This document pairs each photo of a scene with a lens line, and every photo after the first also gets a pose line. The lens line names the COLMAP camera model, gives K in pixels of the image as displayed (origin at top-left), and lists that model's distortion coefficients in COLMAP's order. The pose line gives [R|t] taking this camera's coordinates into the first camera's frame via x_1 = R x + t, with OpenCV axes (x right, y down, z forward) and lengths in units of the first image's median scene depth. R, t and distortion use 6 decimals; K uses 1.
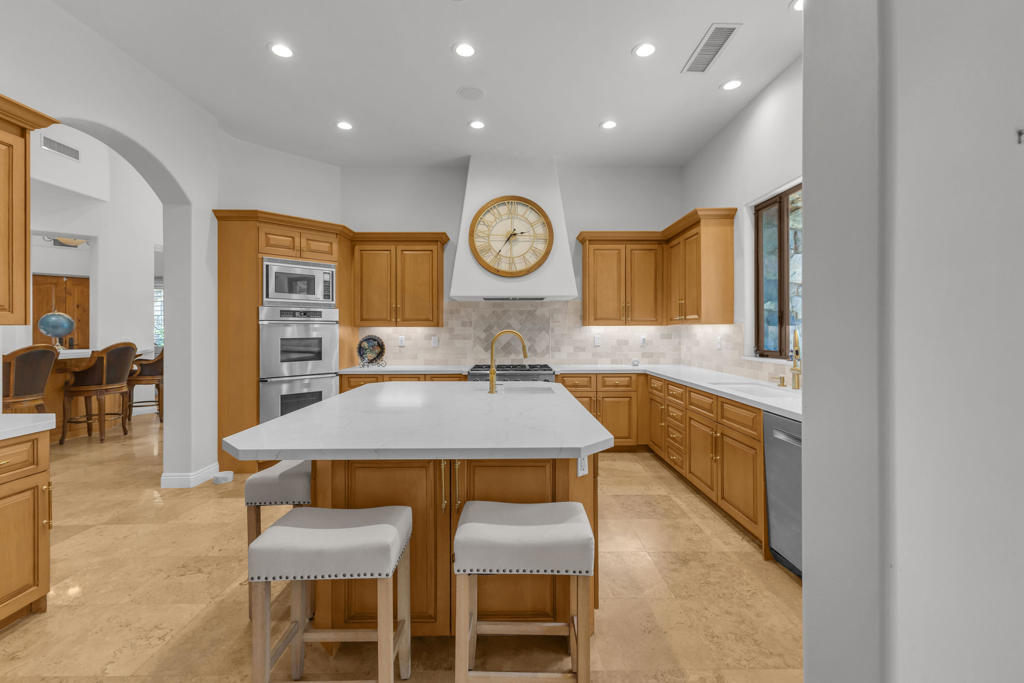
lens RADIAL K [[434.4, 0, 503.0], [0, 434.4, 334.4], [0, 0, 1]] dist [0.007351, -0.000750]
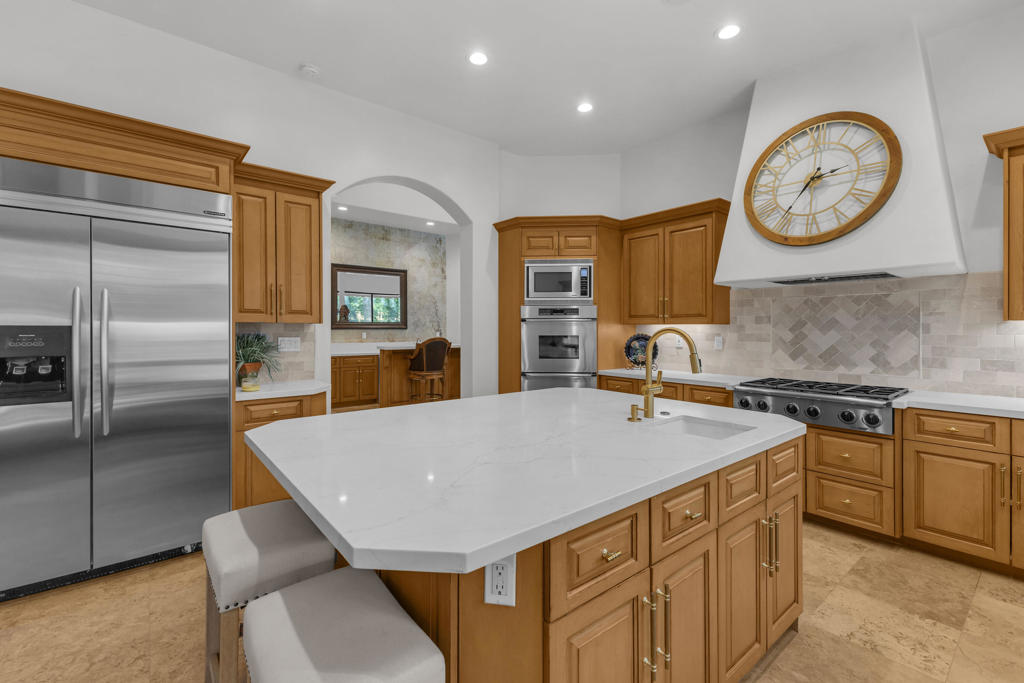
lens RADIAL K [[434.4, 0, 513.4], [0, 434.4, 333.9], [0, 0, 1]] dist [0.007351, -0.000750]
pose [[0.648563, 0.012507, -0.761058, 0.221799], [-0.010521, 0.999917, 0.007466, -0.001947], [0.761088, 0.003164, 0.648641, 0.252923]]
